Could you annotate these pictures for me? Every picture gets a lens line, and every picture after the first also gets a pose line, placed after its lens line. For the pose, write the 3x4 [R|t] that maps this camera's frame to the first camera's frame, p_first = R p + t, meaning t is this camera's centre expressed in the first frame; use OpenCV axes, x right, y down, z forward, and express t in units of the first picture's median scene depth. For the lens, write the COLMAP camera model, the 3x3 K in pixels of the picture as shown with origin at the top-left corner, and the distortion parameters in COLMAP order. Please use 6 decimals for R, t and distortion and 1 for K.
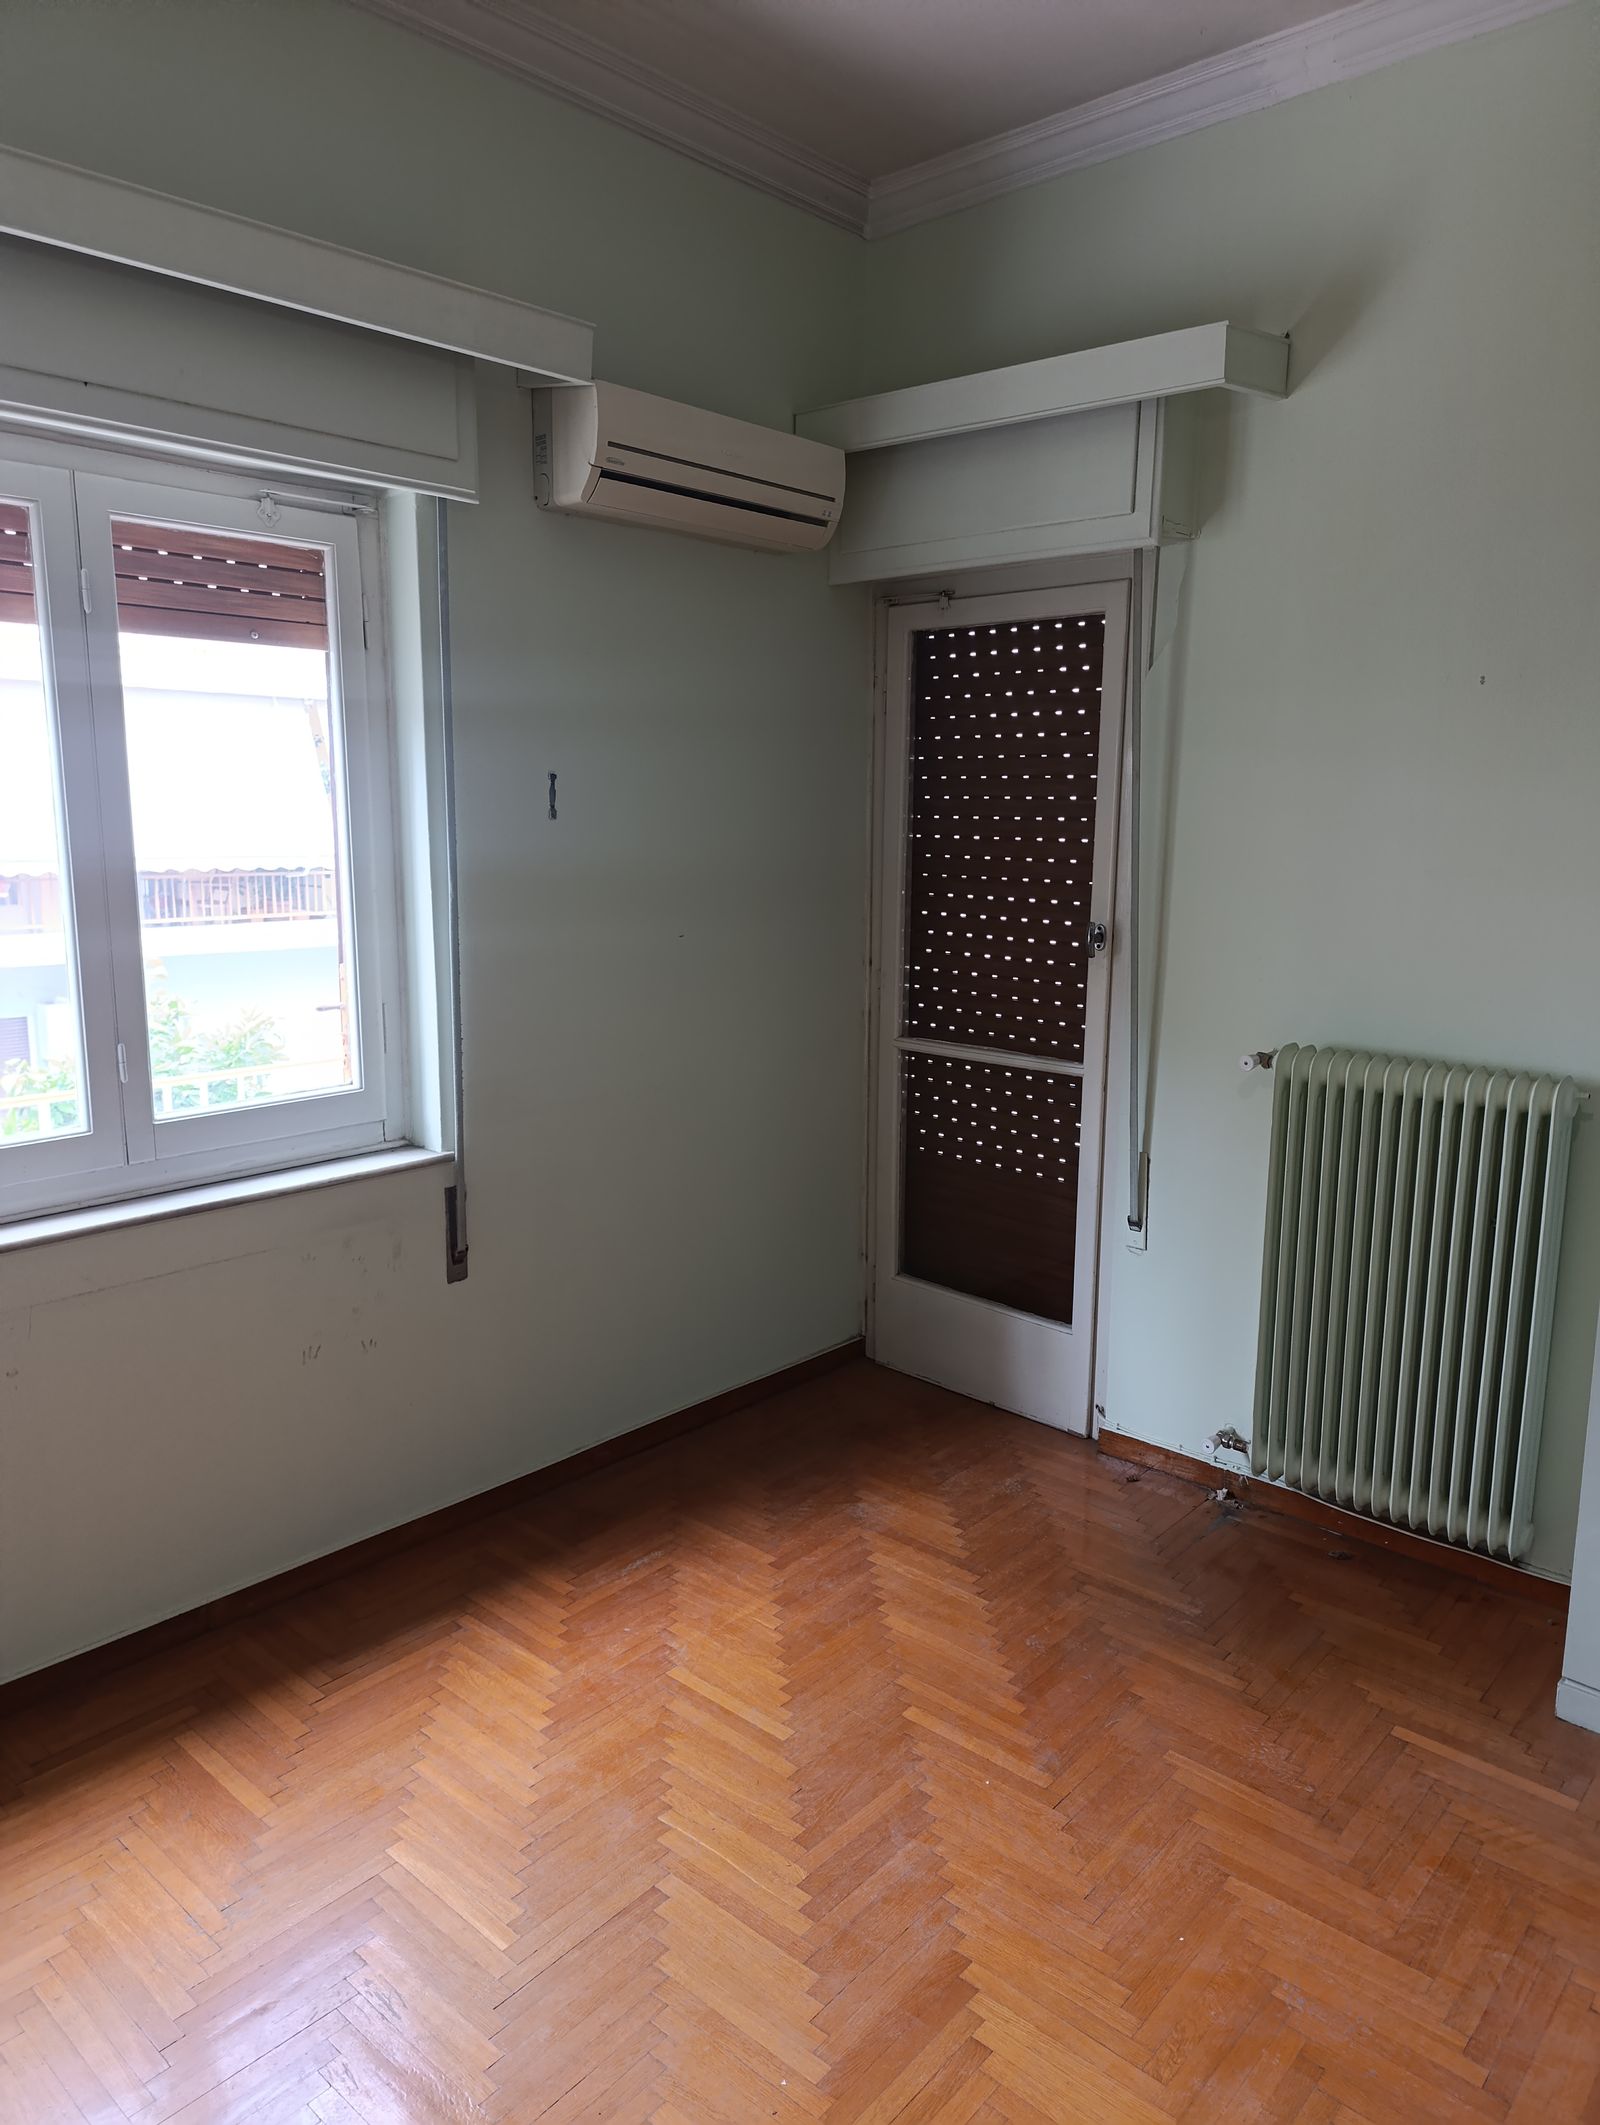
lens RADIAL K [[1439.6, 0, 791.1], [0, 1439.6, 1057.4], [0, 0, 1]] dist [0.017776, -0.025981]
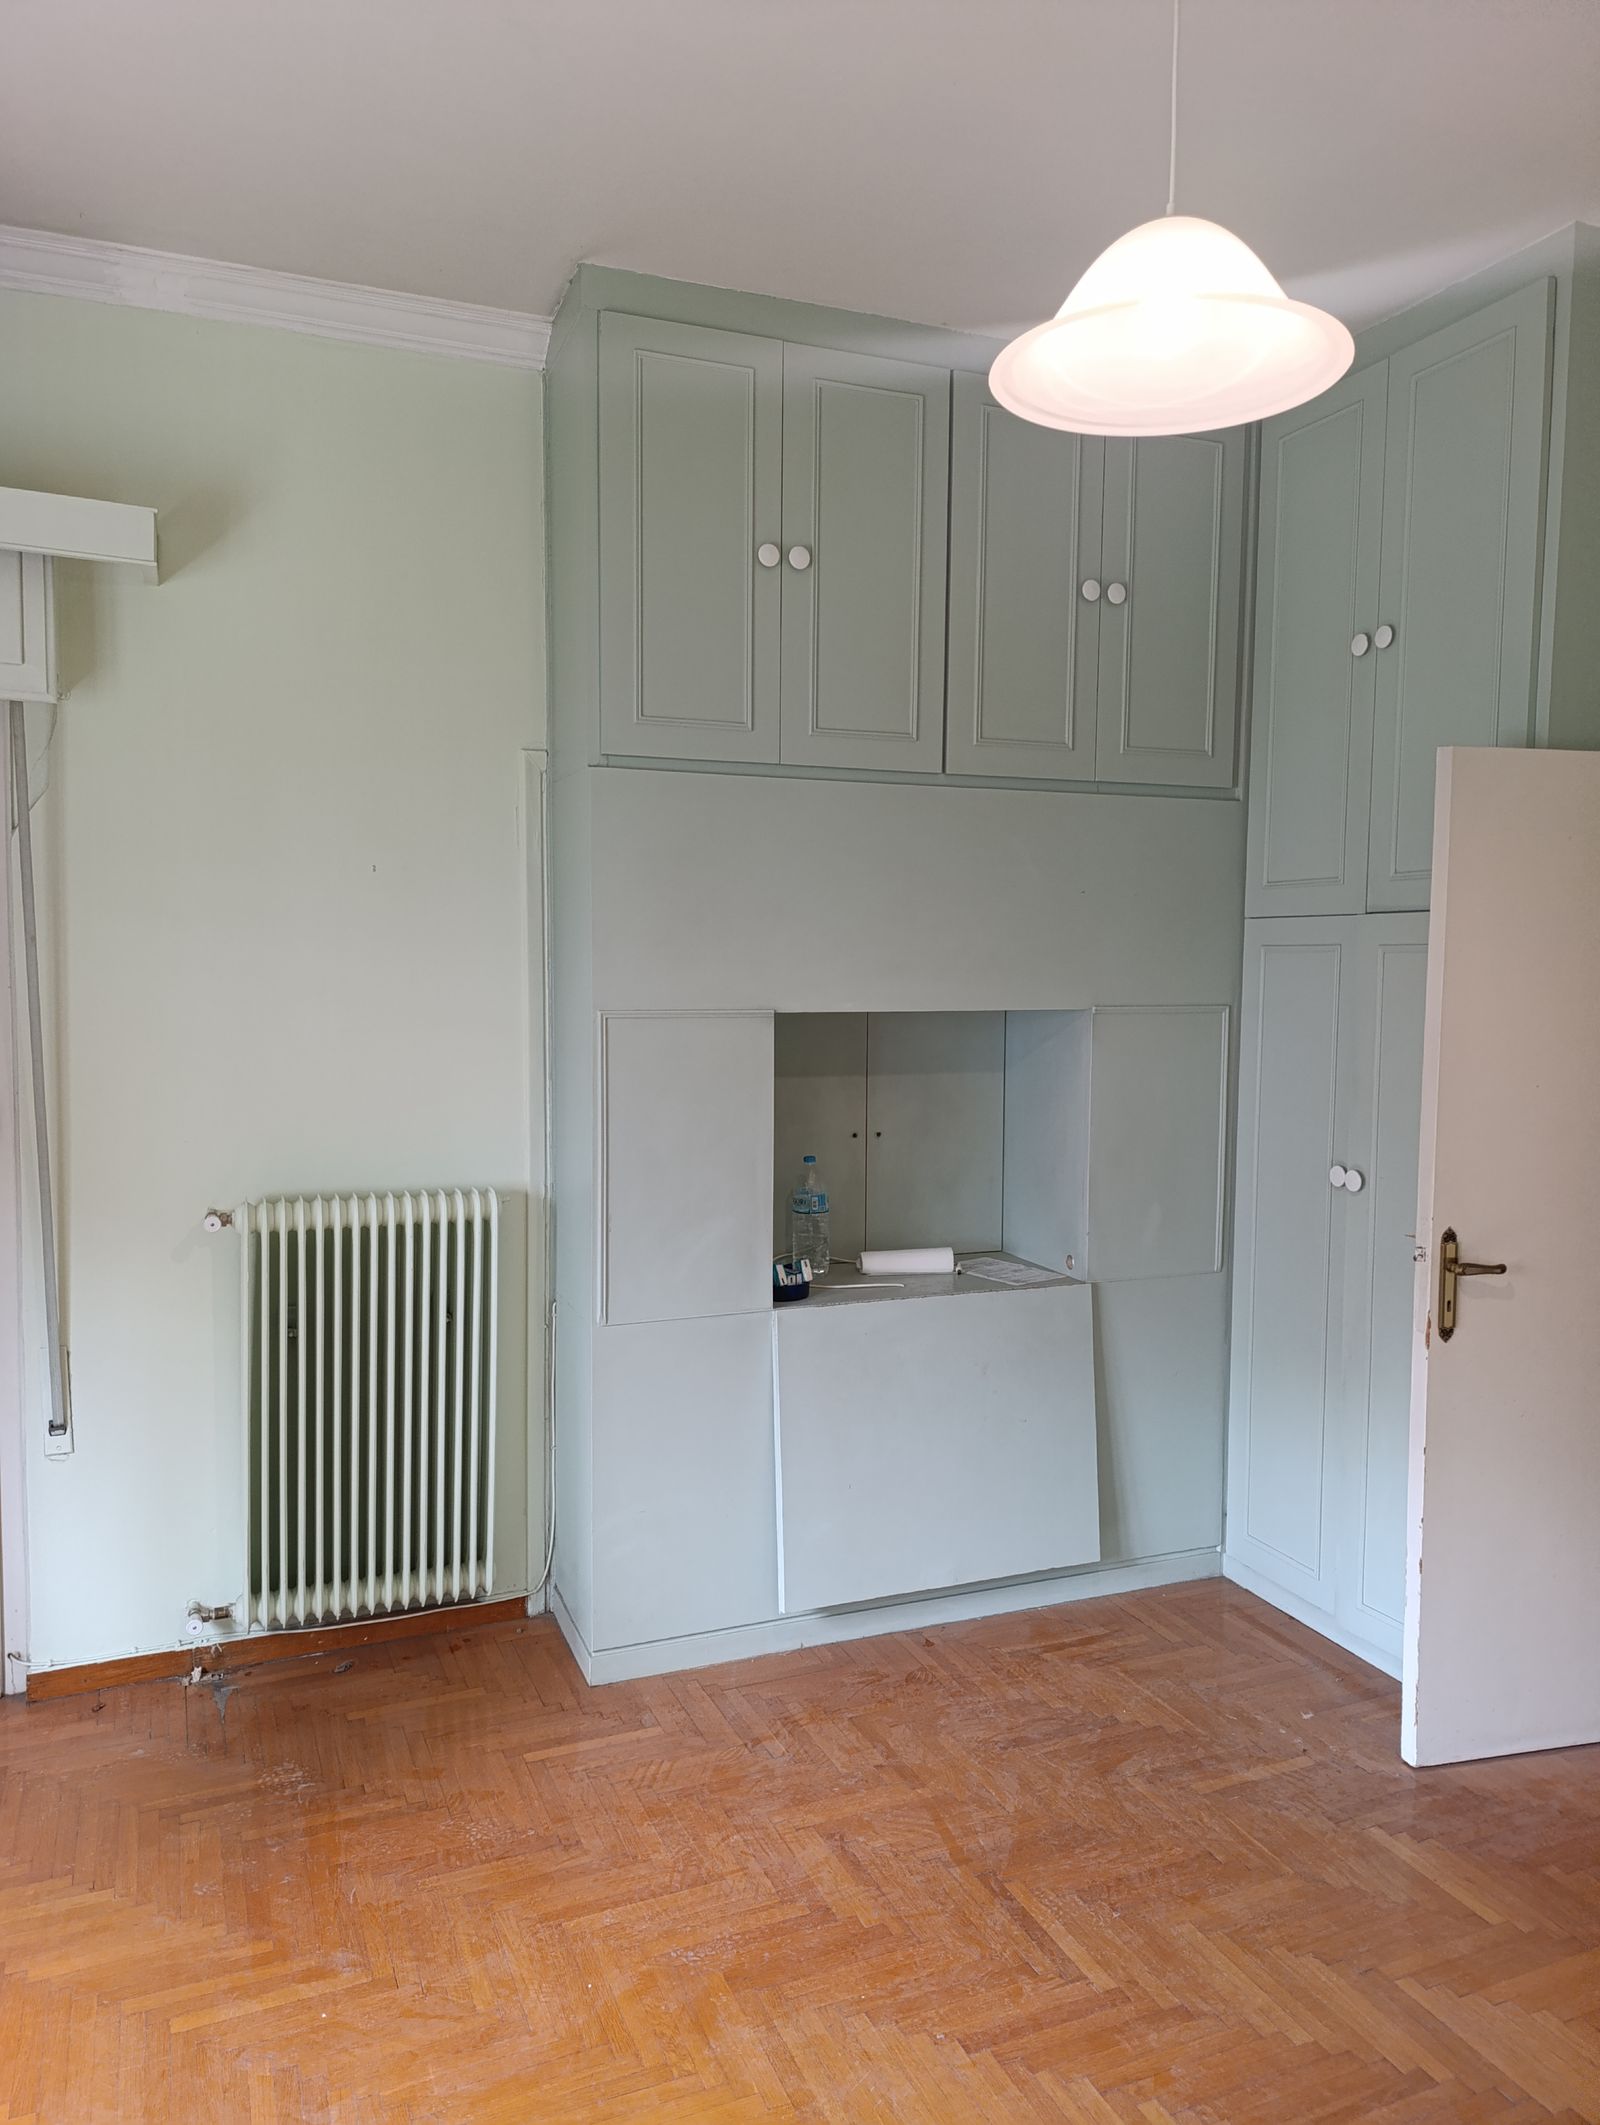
lens RADIAL K [[1439.6, 0, 791.1], [0, 1439.6, 1057.4], [0, 0, 1]] dist [0.017776, -0.025981]
pose [[0.420017, -0.063236, 0.905311, -0.504017], [0.148970, 0.988842, -0.000044, -0.061797], [-0.895206, 0.134883, 0.424750, 0.230168]]
